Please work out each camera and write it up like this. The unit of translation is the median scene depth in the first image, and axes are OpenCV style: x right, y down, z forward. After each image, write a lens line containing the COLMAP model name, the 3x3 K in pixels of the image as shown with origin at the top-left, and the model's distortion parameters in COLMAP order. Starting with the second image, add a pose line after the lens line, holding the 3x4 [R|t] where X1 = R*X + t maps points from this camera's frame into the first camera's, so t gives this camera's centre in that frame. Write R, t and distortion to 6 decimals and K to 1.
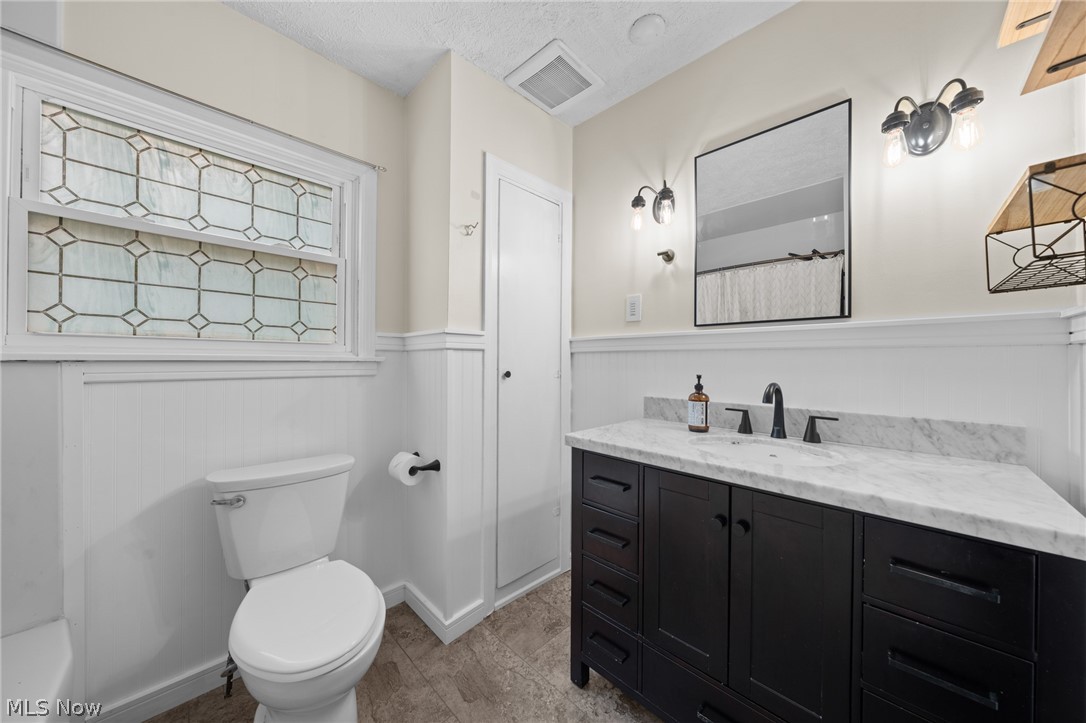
lens RADIAL K [[365.4, 0, 542.9], [0, 365.4, 360.8], [0, 0, 1]] dist [-0.003818, 0.000159]
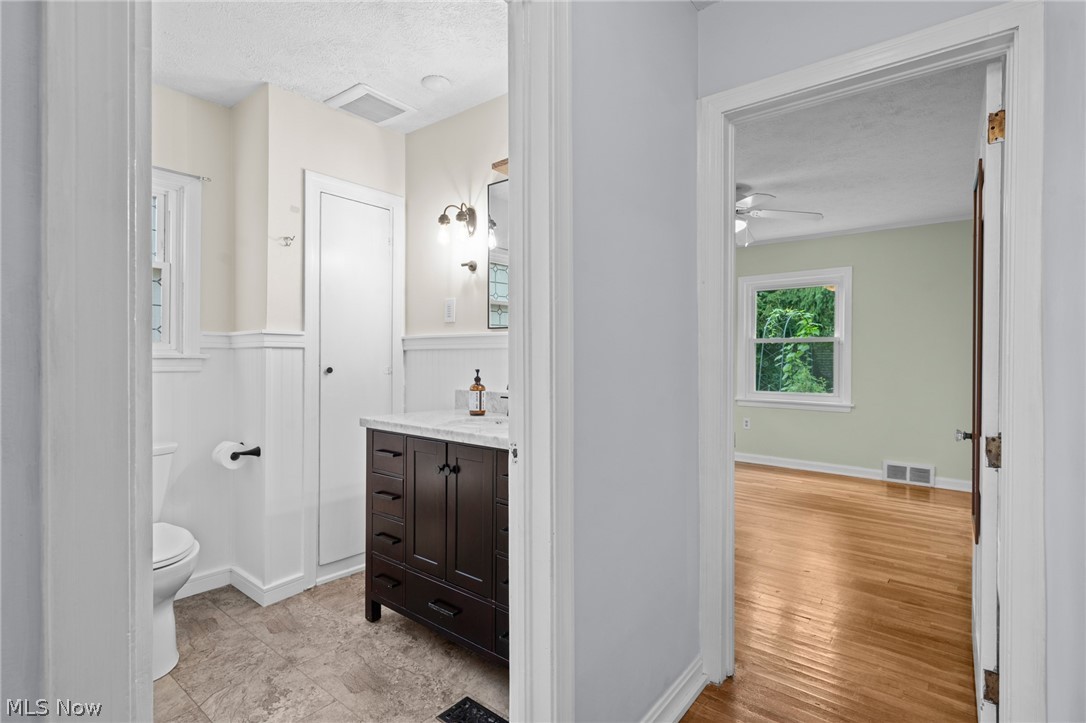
lens RADIAL K [[519.1, 0, 543.0], [0, 519.1, 360.0], [0, 0, 1]] dist [0.006236, -0.000282]
pose [[0.994543, 0.000107, 0.104327, 0.401945], [-0.000409, 0.999996, 0.002876, 0.001677], [-0.104326, -0.002903, 0.994539, -0.658817]]
